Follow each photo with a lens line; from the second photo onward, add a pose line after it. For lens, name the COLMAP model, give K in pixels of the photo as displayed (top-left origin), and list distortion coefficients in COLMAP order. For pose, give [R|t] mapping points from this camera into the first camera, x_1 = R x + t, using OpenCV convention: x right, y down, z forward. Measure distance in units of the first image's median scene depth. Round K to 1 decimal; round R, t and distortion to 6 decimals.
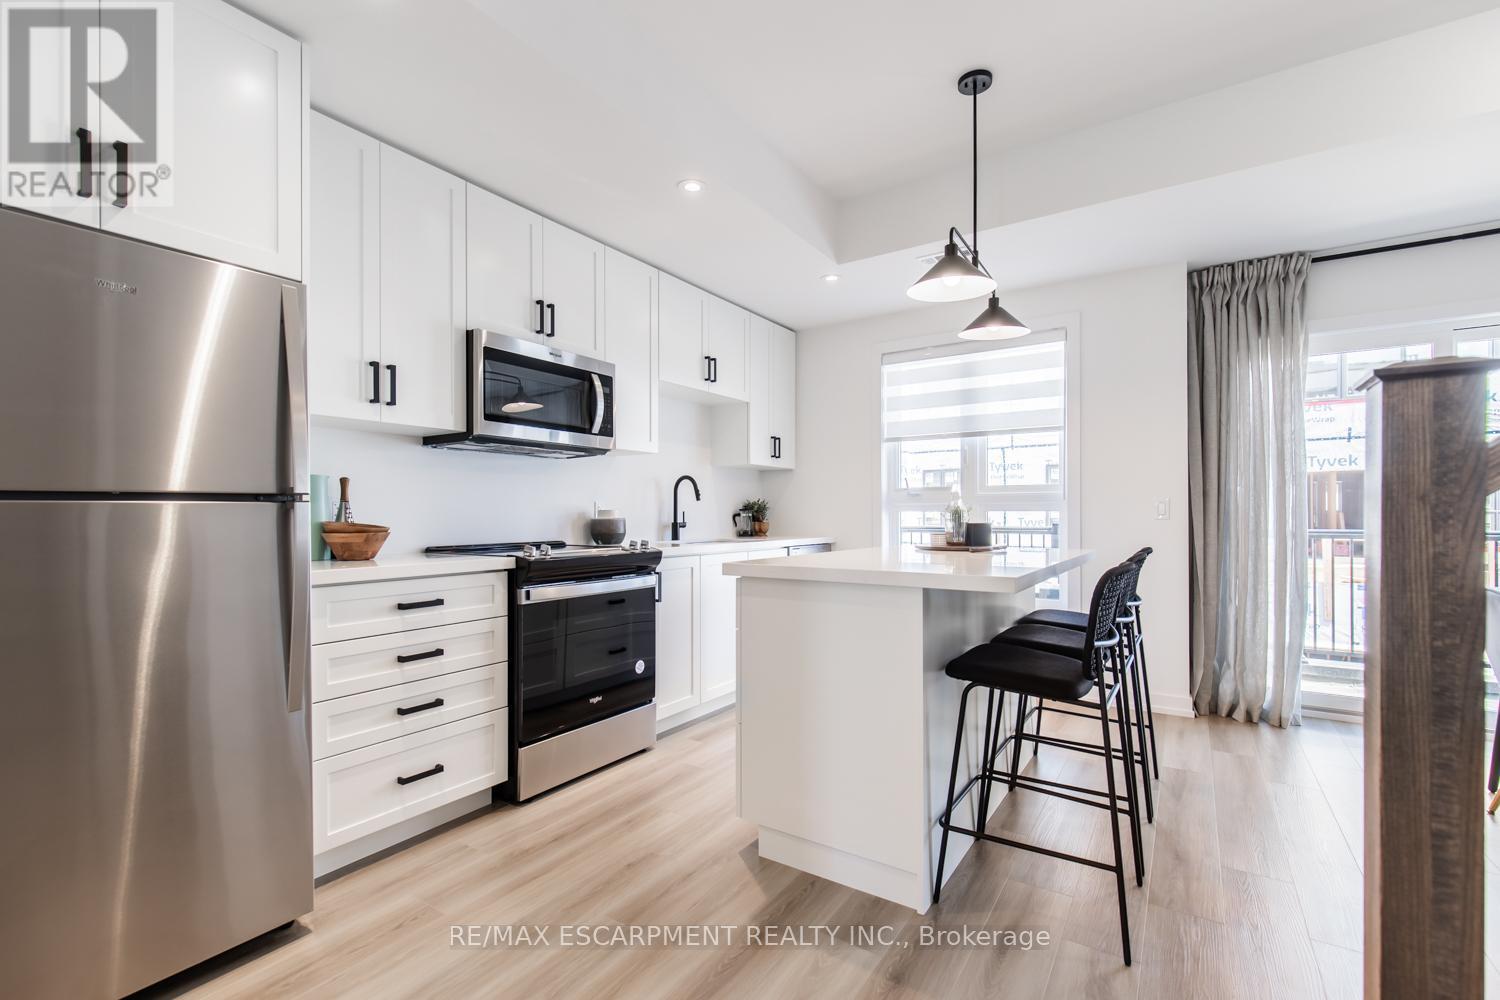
lens RADIAL K [[689.2, 0, 749.7], [0, 689.2, 506.5], [0, 0, 1]] dist [0.004583, -0.000813]
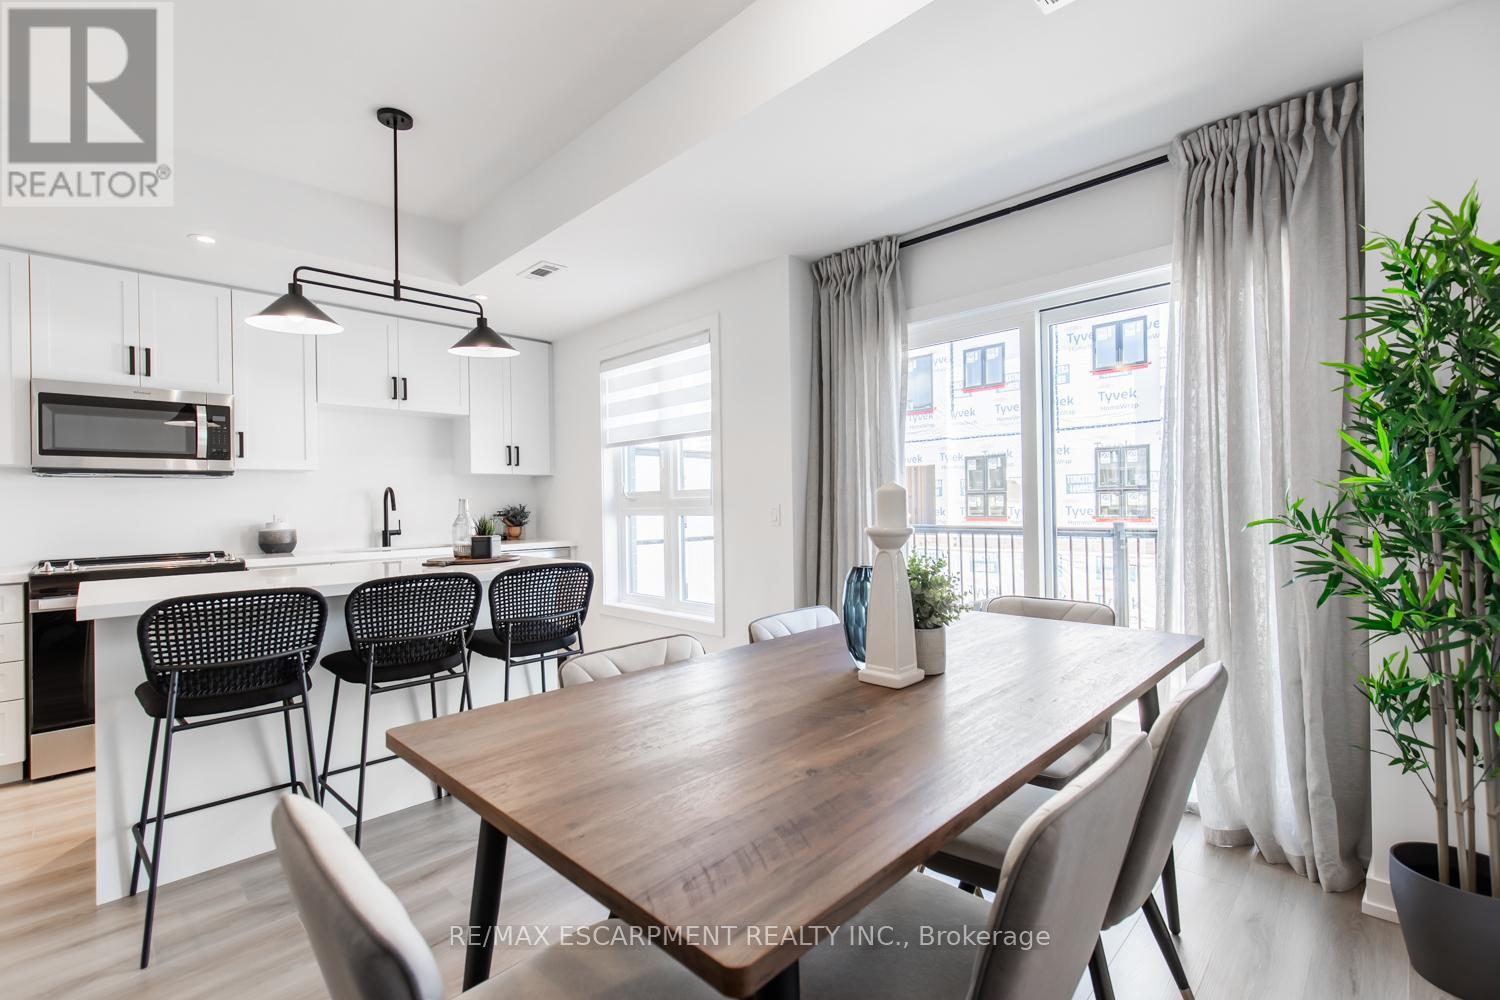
lens RADIAL K [[689.2, 0, 736.3], [0, 689.2, 497.3], [0, 0, 1]] dist [0.004583, -0.000813]
pose [[0.978837, -0.015154, -0.204078, 0.714284], [0.016122, 0.999865, 0.003079, -0.025919], [0.204004, -0.006304, 0.978950, 0.056121]]
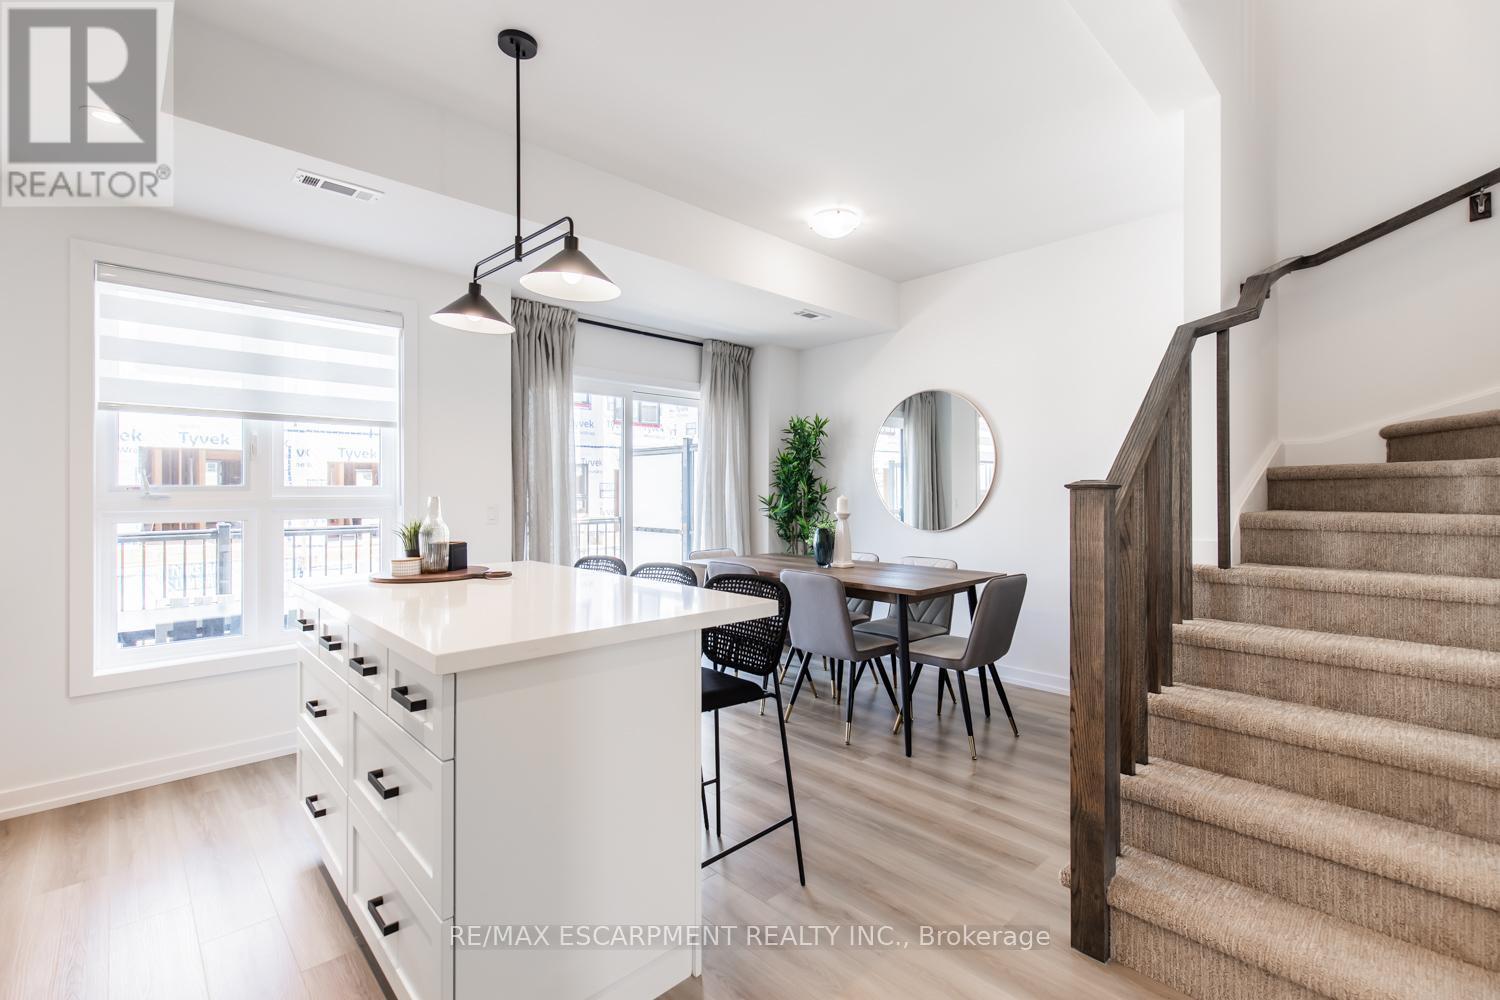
lens RADIAL K [[689.2, 0, 767.2], [0, 689.2, 470.5], [0, 0, 1]] dist [0.004583, -0.000813]
pose [[0.157143, 0.026891, 0.987210, -0.366615], [-0.011001, 0.999615, -0.025478, -0.038941], [-0.987515, -0.006857, 0.157378, 0.402956]]
